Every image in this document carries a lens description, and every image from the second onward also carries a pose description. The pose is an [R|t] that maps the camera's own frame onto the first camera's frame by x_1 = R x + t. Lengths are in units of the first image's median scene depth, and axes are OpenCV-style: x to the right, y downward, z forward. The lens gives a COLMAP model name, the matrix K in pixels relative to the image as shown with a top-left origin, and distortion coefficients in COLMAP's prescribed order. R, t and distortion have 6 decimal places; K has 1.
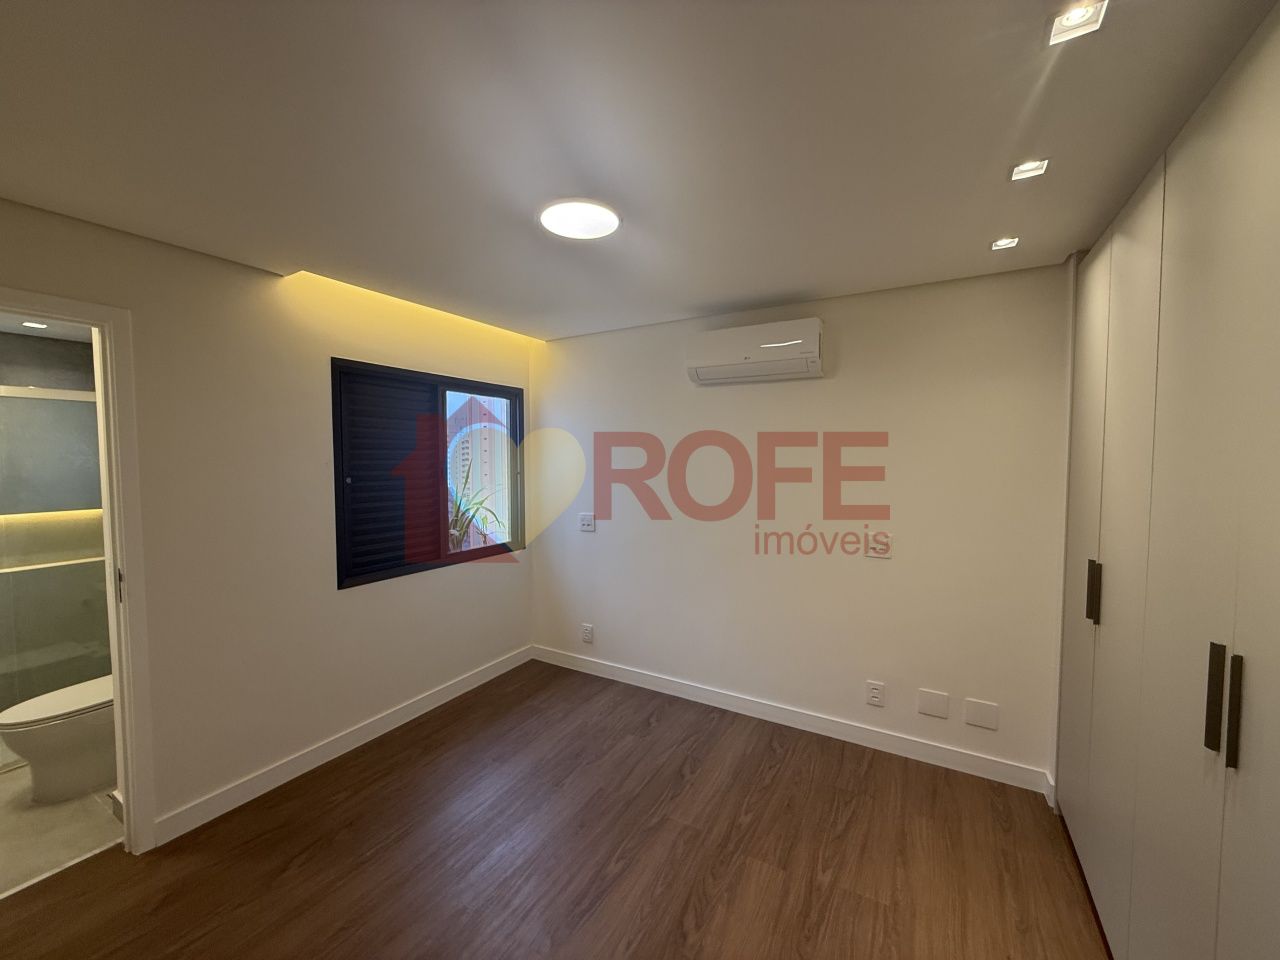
lens RADIAL K [[445.2, 0, 640.0], [0, 445.2, 480.0], [0, 0, 1]] dist [-0.000373, 0.000174]
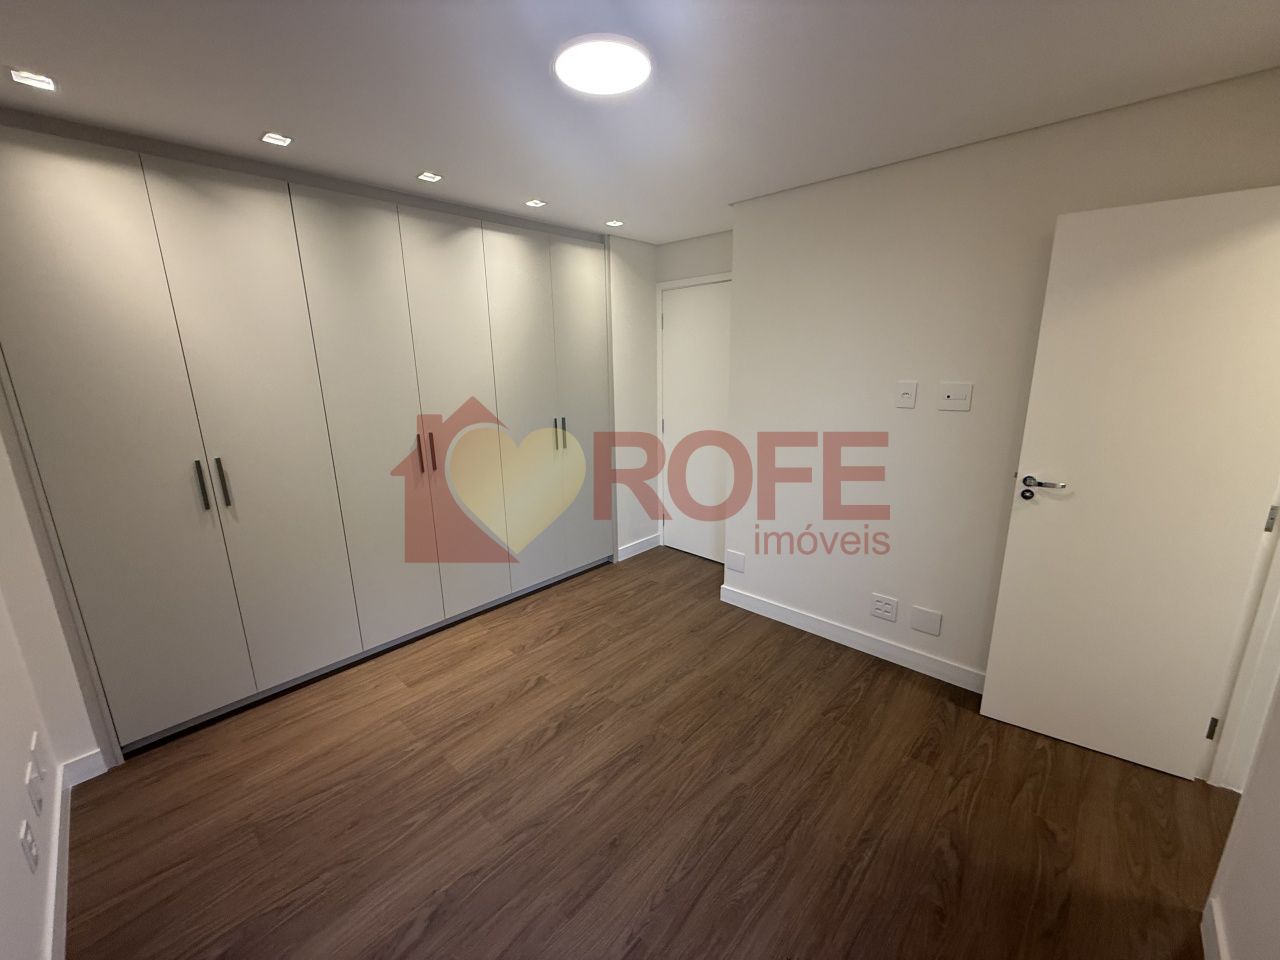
lens RADIAL K [[509.4, 0, 637.3], [0, 509.4, 480.5], [0, 0, 1]] dist [-0.000104, 0.000281]
pose [[-0.967157, -0.042244, 0.250646, -0.374719], [0.030371, 0.959822, 0.278961, -0.089032], [-0.252360, 0.277411, -0.927015, 1.664217]]
